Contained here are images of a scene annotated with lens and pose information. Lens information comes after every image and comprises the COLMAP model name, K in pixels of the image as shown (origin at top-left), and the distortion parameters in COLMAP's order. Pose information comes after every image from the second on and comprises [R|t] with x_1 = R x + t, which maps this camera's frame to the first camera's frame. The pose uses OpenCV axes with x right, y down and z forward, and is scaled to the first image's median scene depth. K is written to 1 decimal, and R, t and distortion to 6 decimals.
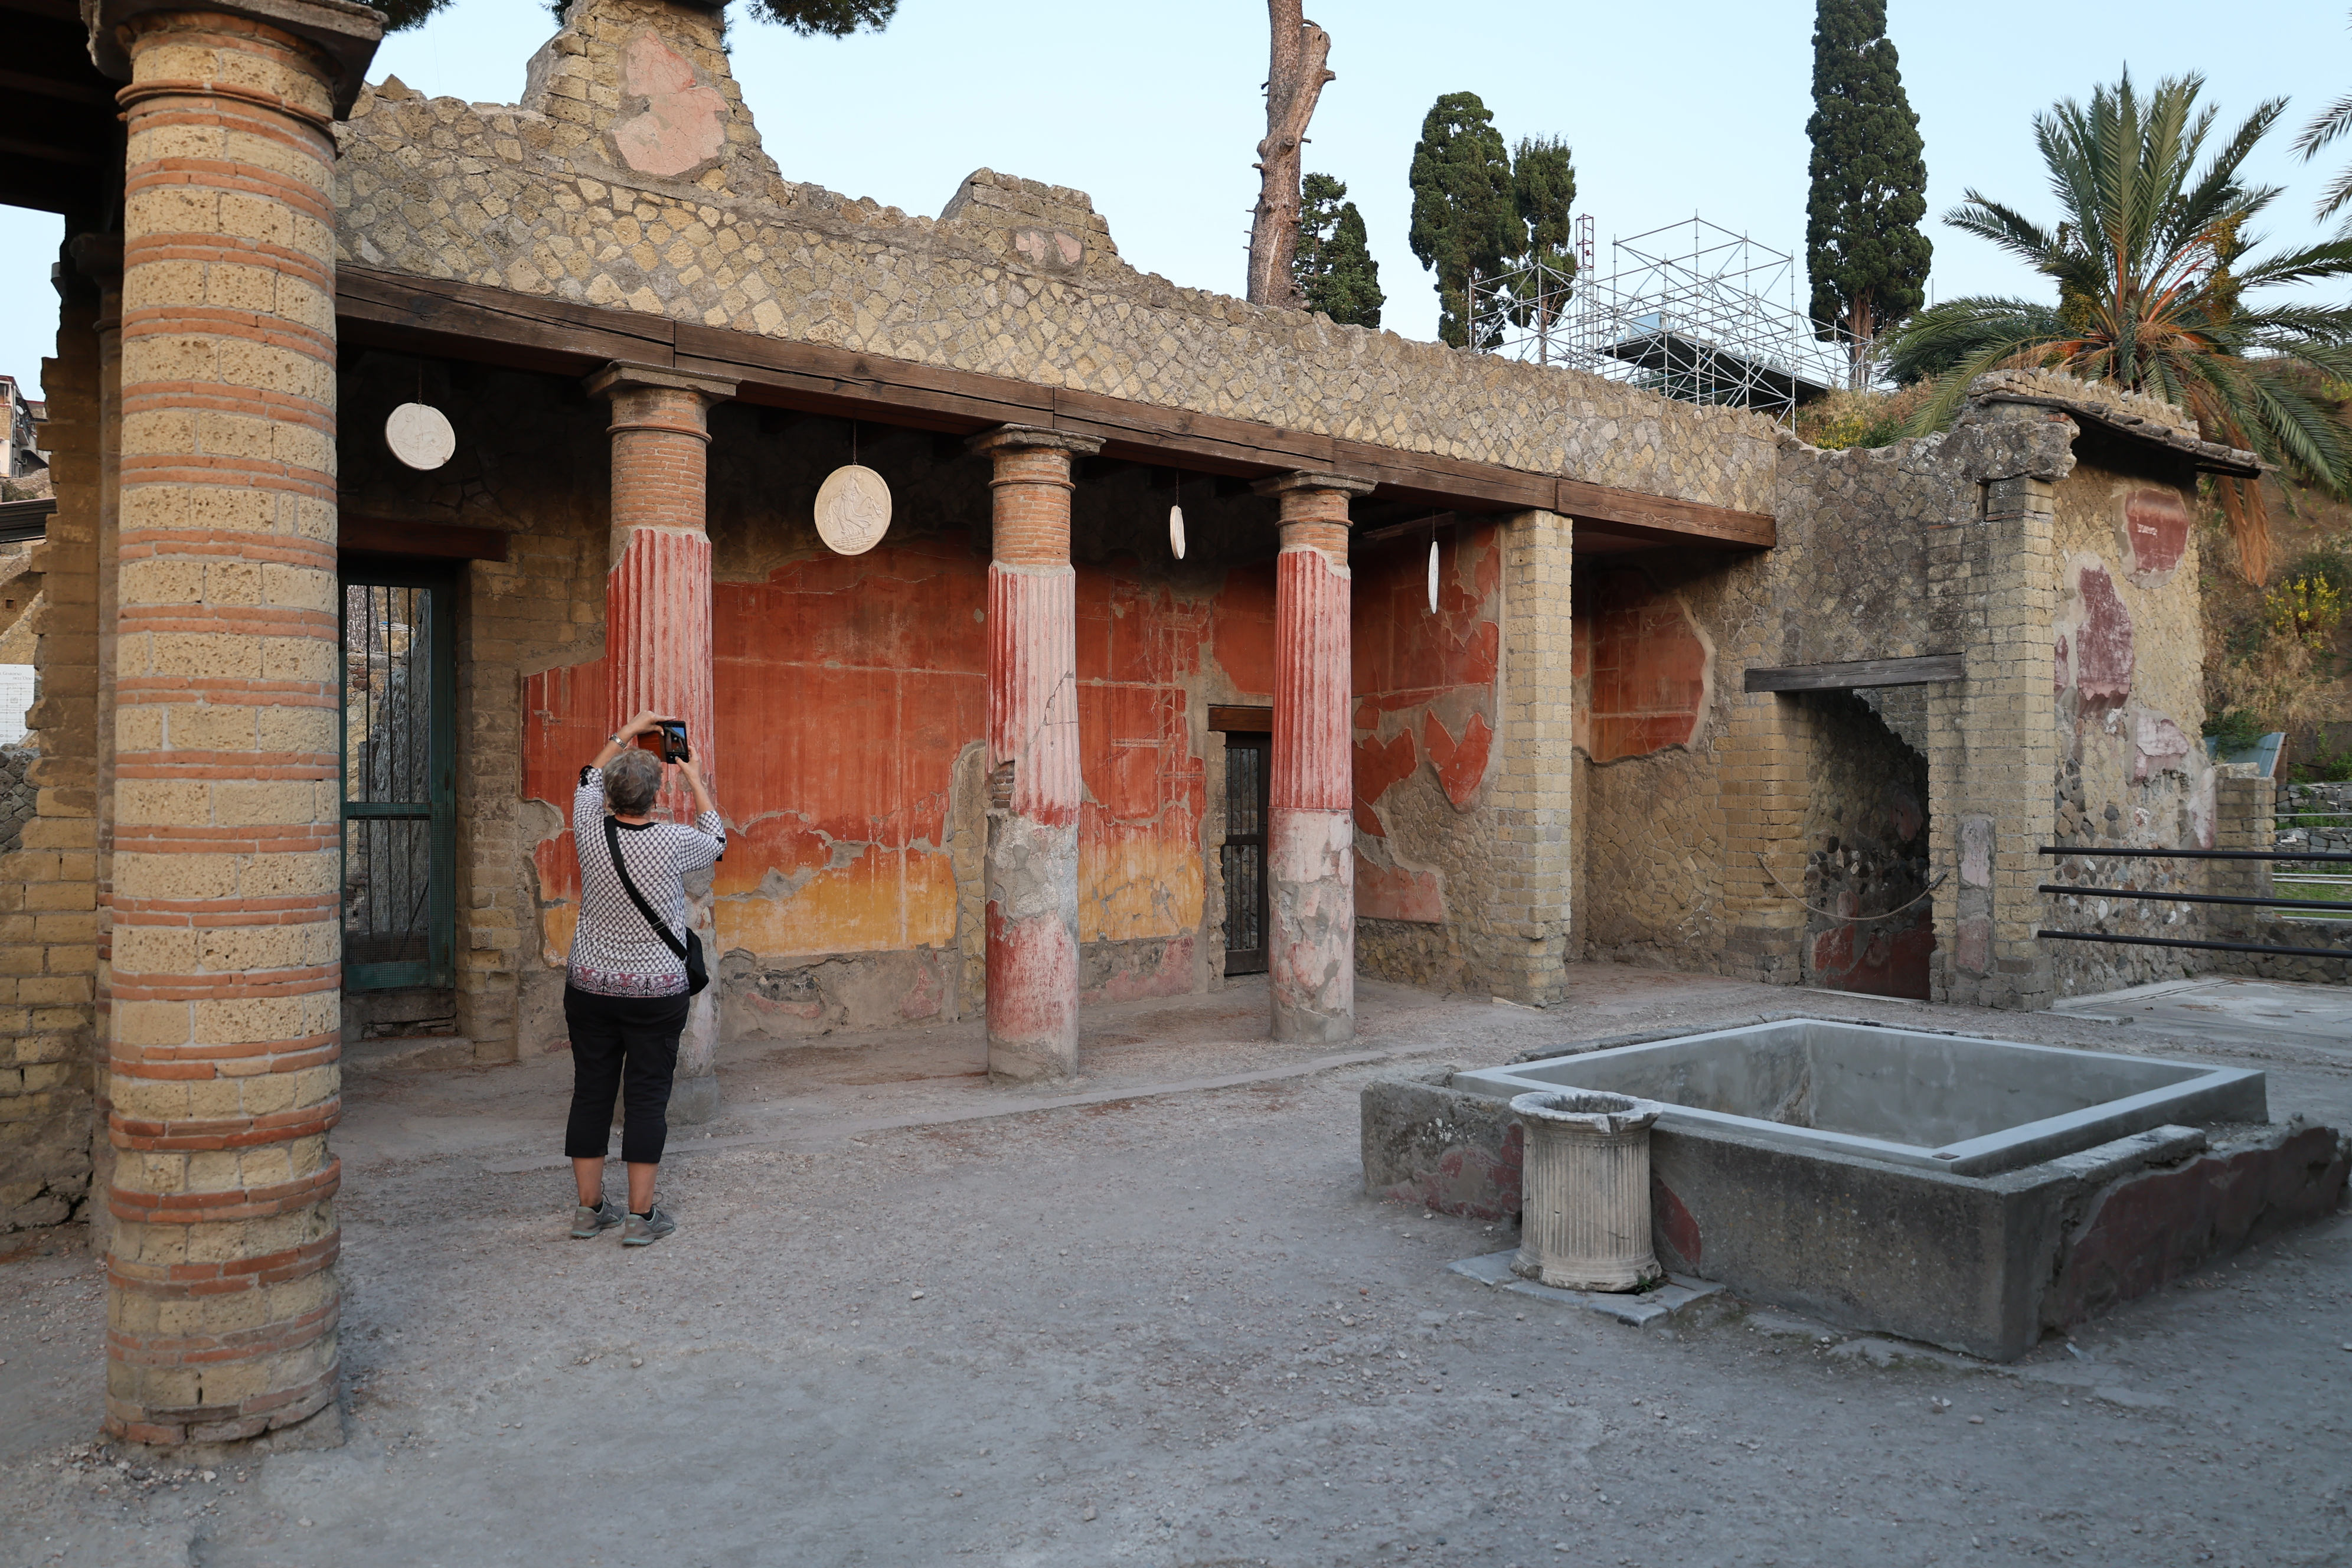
lens RADIAL K [[1614.0, 0, 1176.0], [0, 1614.0, 789.7], [0, 0, 1]] dist [-0.013788, 0.013401]
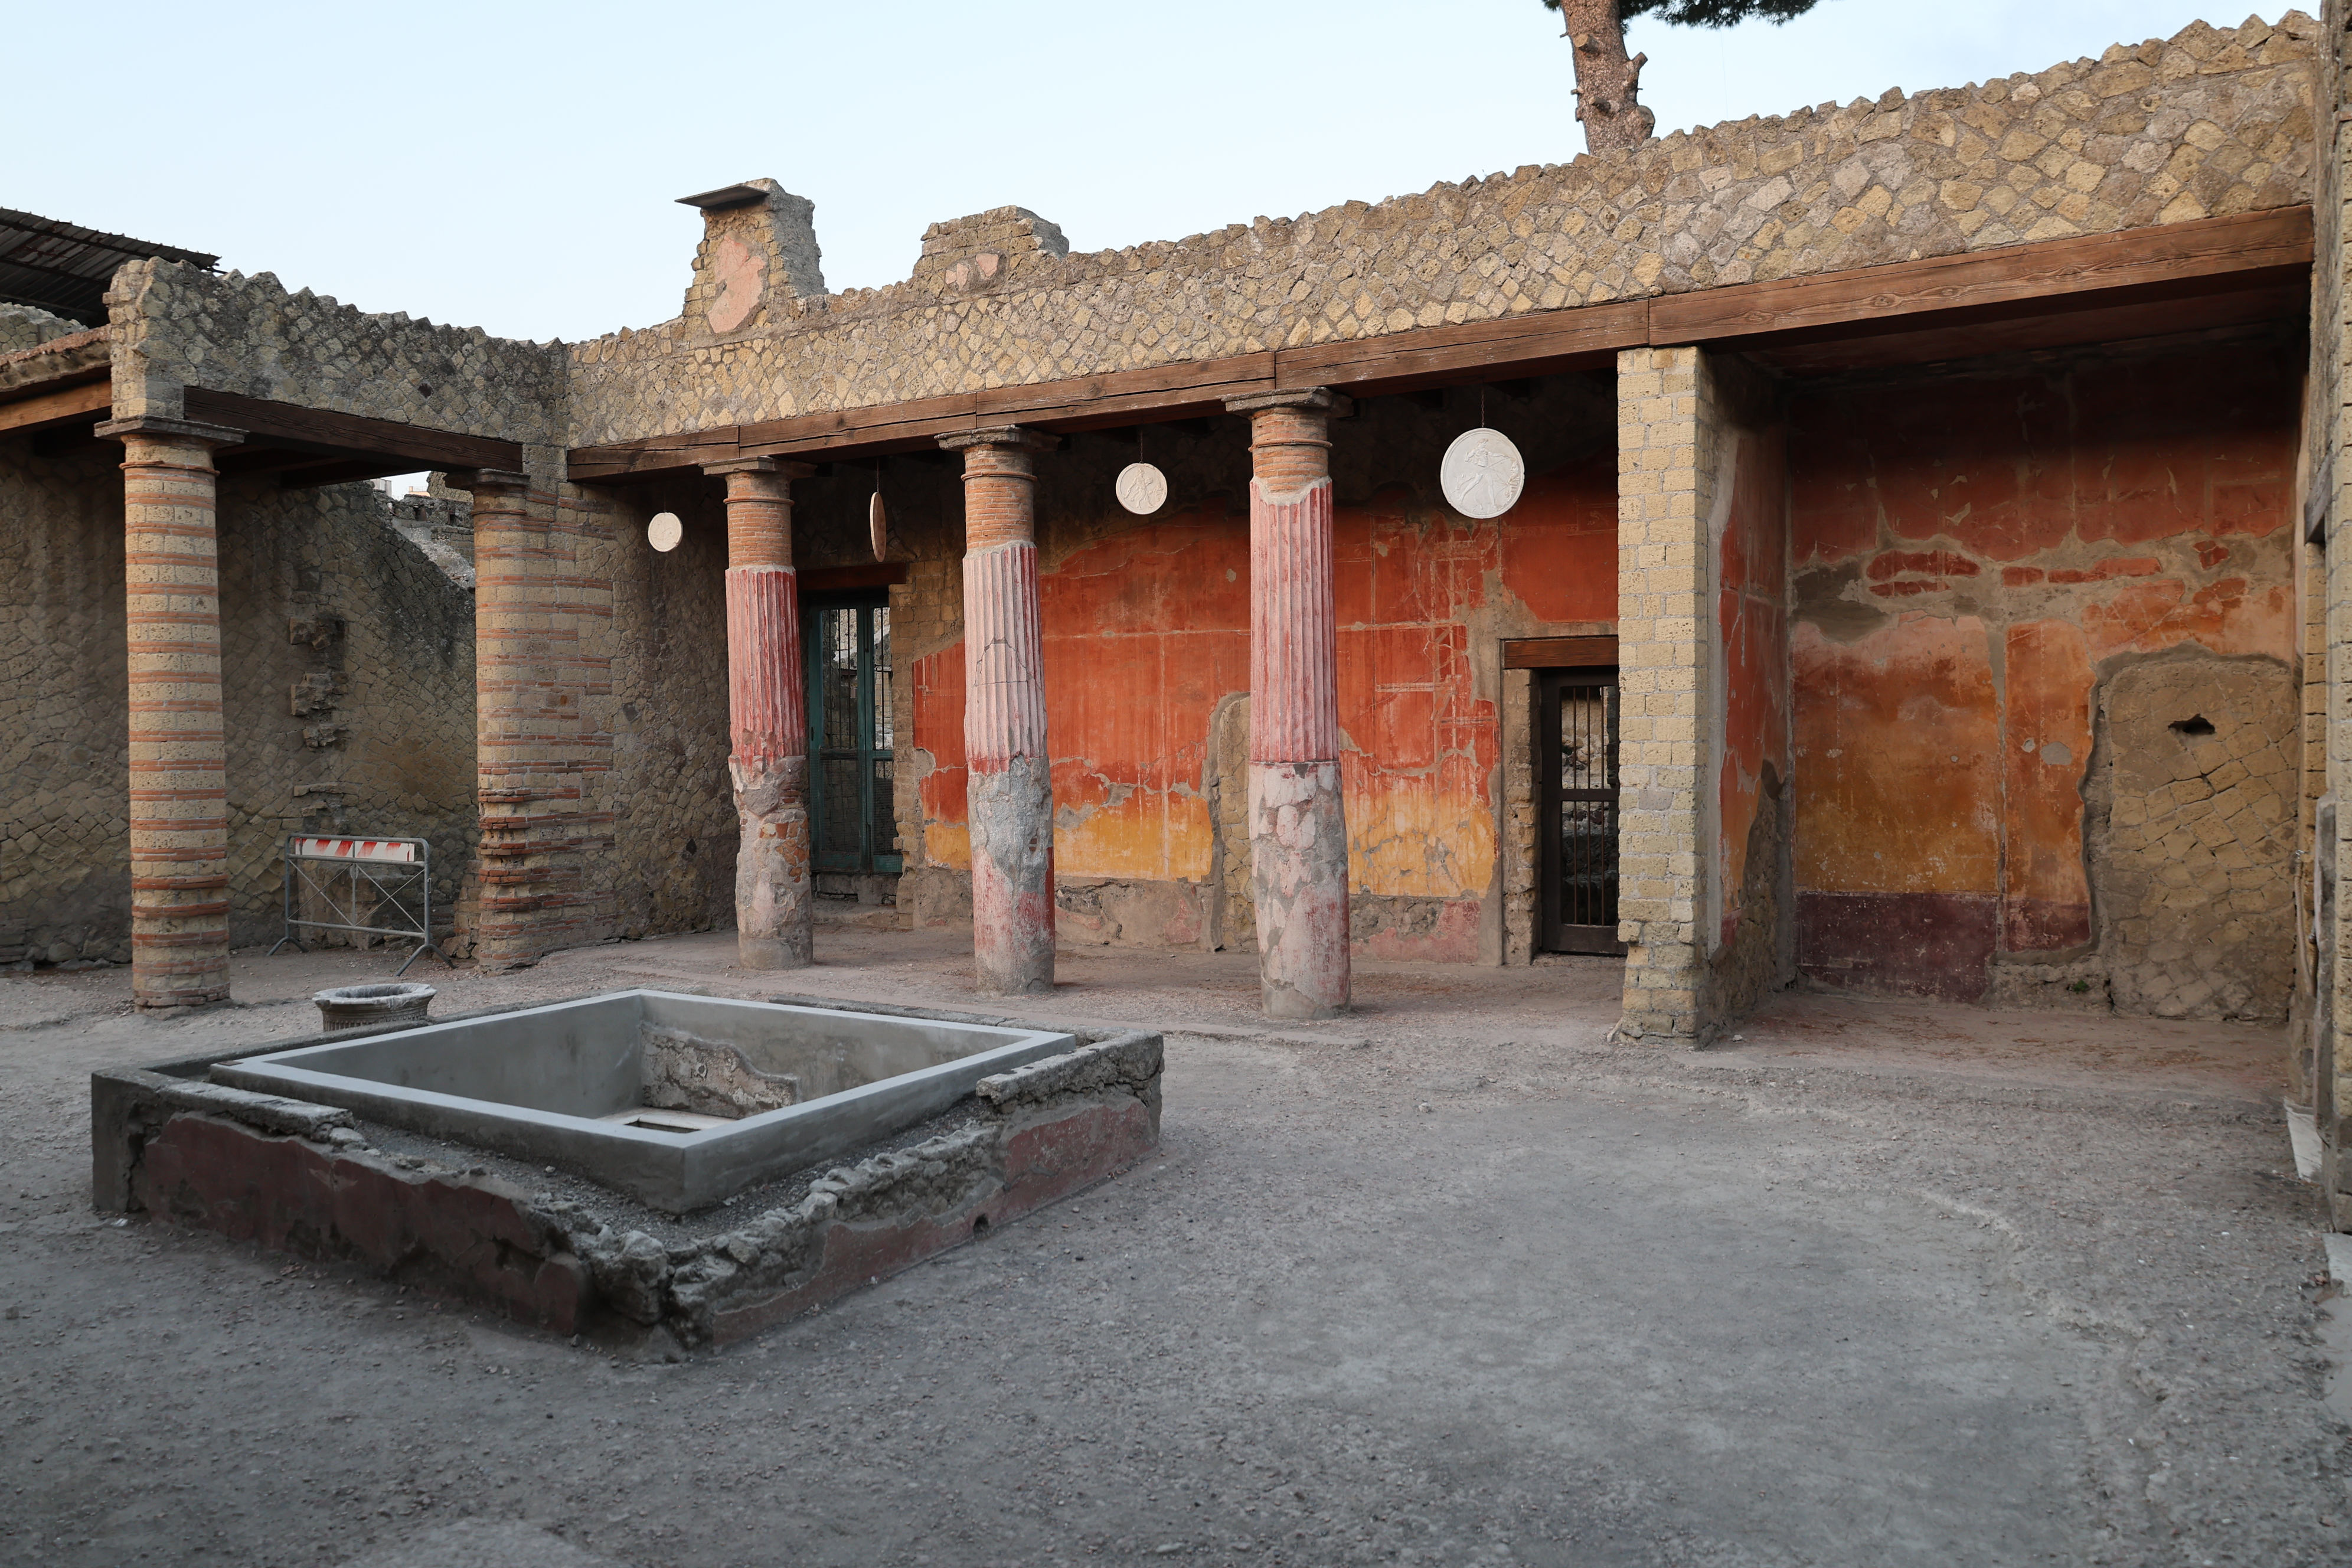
lens RADIAL K [[1614.0, 0, 1175.9], [0, 1614.0, 777.8], [0, 0, 1]] dist [-0.013788, 0.013401]
pose [[0.391874, 0.020929, -0.919781, 0.889109], [0.009956, 0.999586, 0.026986, -0.003544], [0.919965, -0.019732, 0.391503, 0.575868]]
